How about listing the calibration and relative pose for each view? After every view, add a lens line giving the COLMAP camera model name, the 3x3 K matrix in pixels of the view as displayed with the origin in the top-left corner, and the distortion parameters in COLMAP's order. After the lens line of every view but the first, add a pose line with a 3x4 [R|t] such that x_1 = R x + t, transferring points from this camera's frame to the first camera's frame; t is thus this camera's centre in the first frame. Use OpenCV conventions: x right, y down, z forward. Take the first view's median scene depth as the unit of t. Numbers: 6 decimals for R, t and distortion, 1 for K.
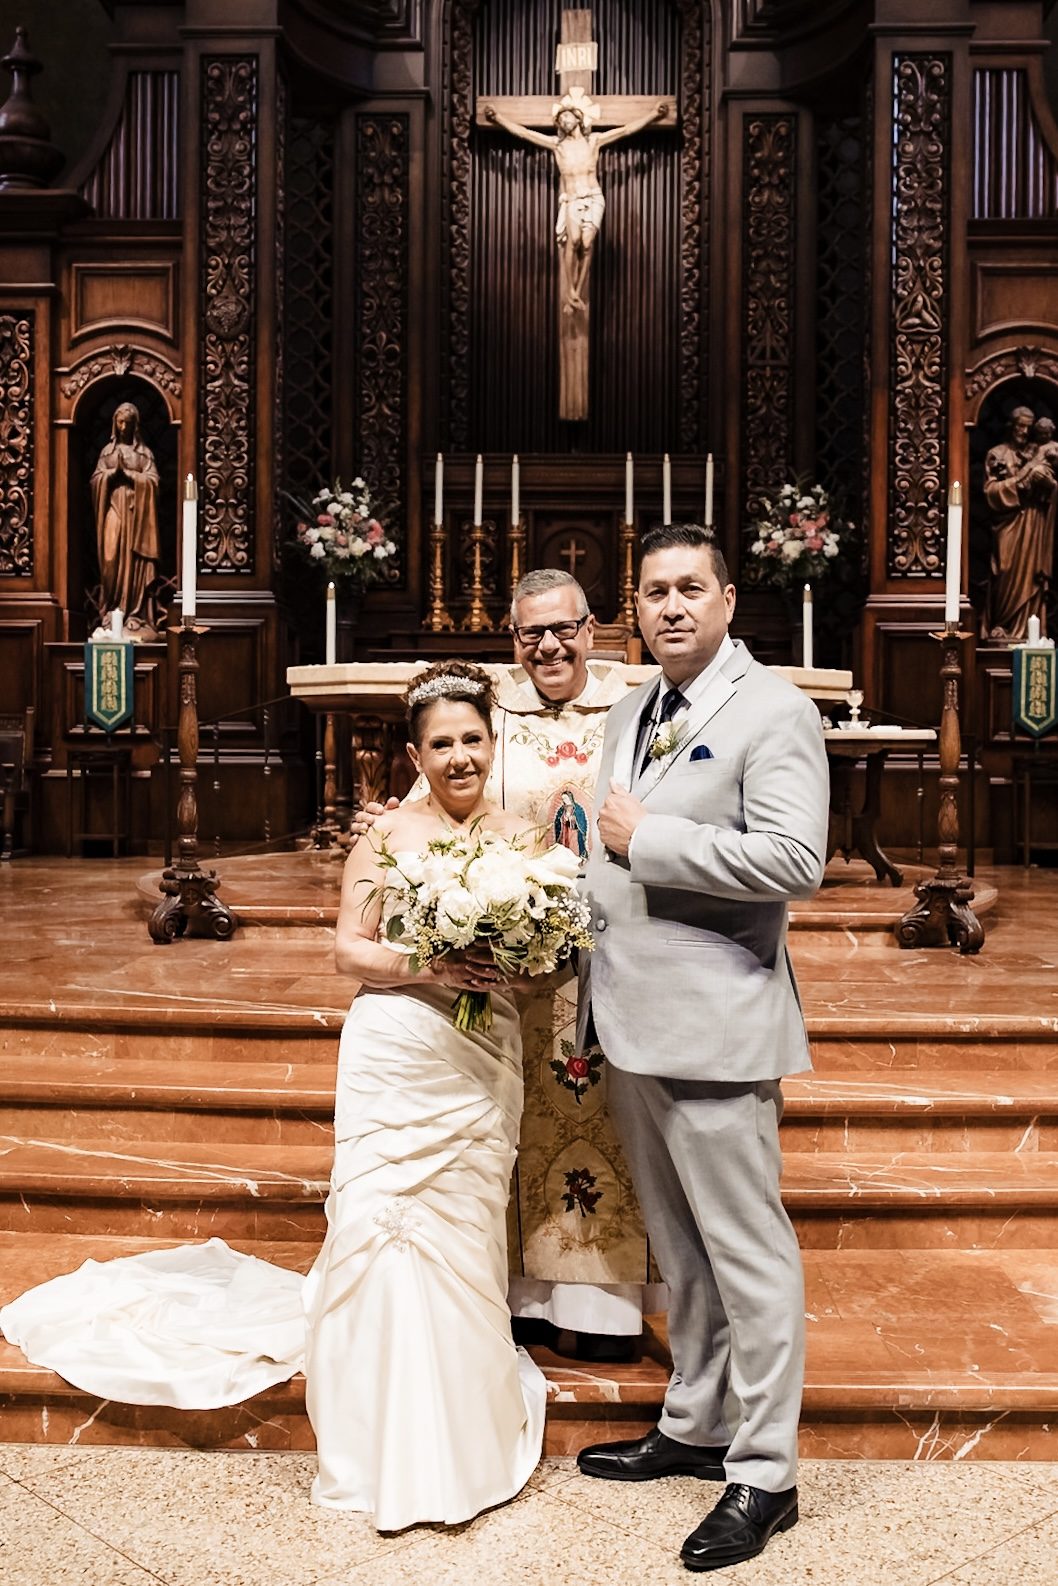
lens RADIAL K [[1720.0, 0, 534.0], [0, 1720.0, 768.4], [0, 0, 1]] dist [-0.008583, 0.020600]
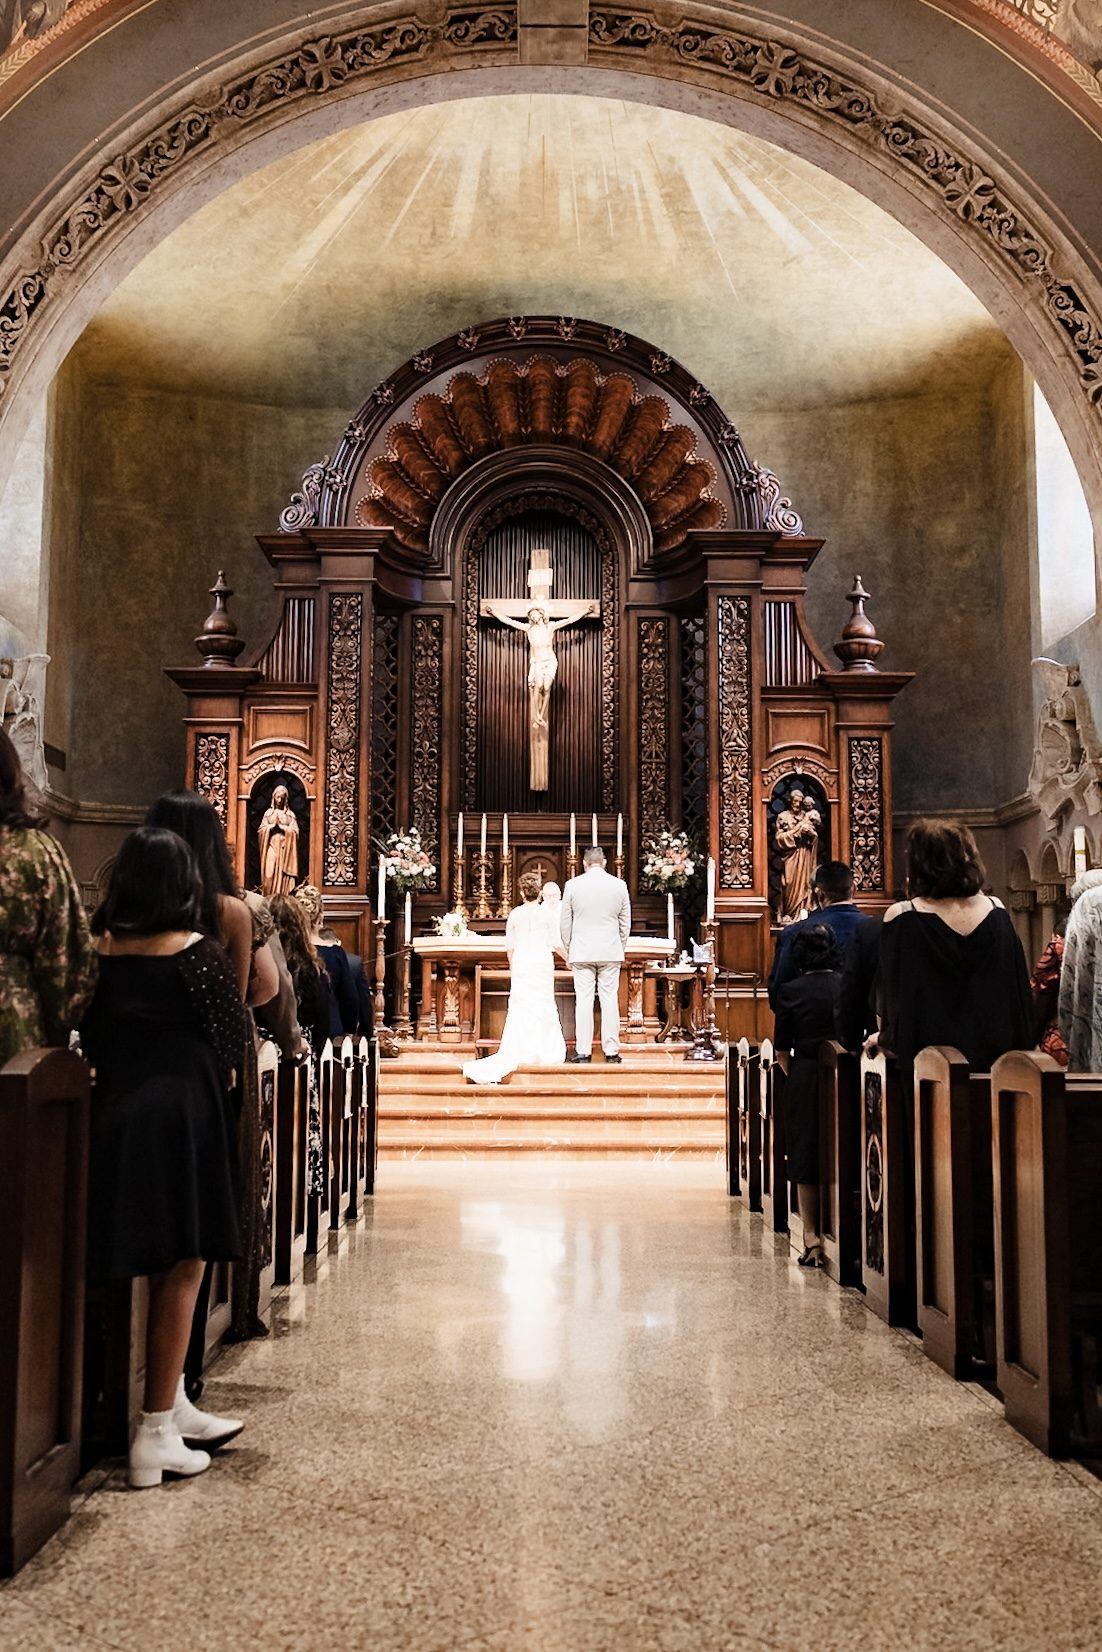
lens RADIAL K [[1708.9, 0, 551.0], [0, 1708.9, 826.0], [0, 0, 1]] dist [-0.006914, -0.008713]
pose [[0.999158, 0.001286, 0.040999, -0.036999], [0.003917, 0.991949, -0.126576, 0.045032], [-0.040832, 0.126630, 0.991109, -0.706555]]
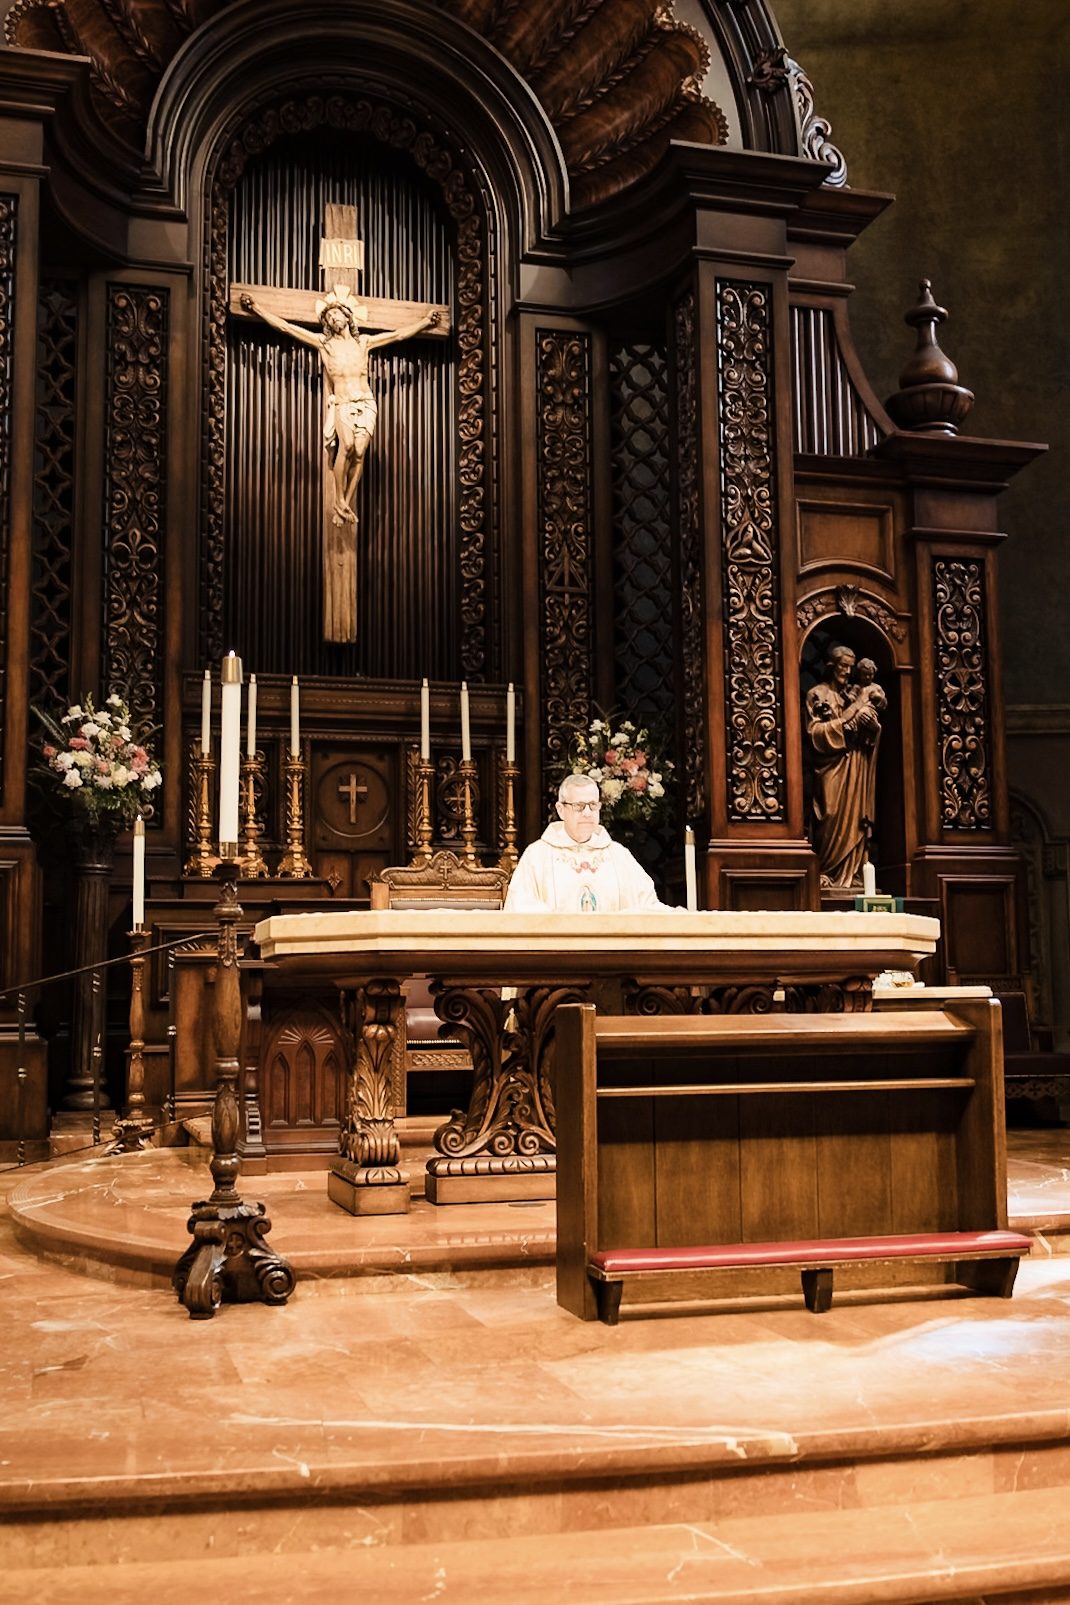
lens RADIAL K [[1716.2, 0, 573.0], [0, 1716.2, 809.8], [0, 0, 1]] dist [-0.003049, 0.004680]
pose [[0.948914, 0.016323, 0.315111, -0.158792], [0.023101, 0.992387, -0.120971, -0.006931], [-0.314687, 0.122070, 0.941313, 0.153180]]
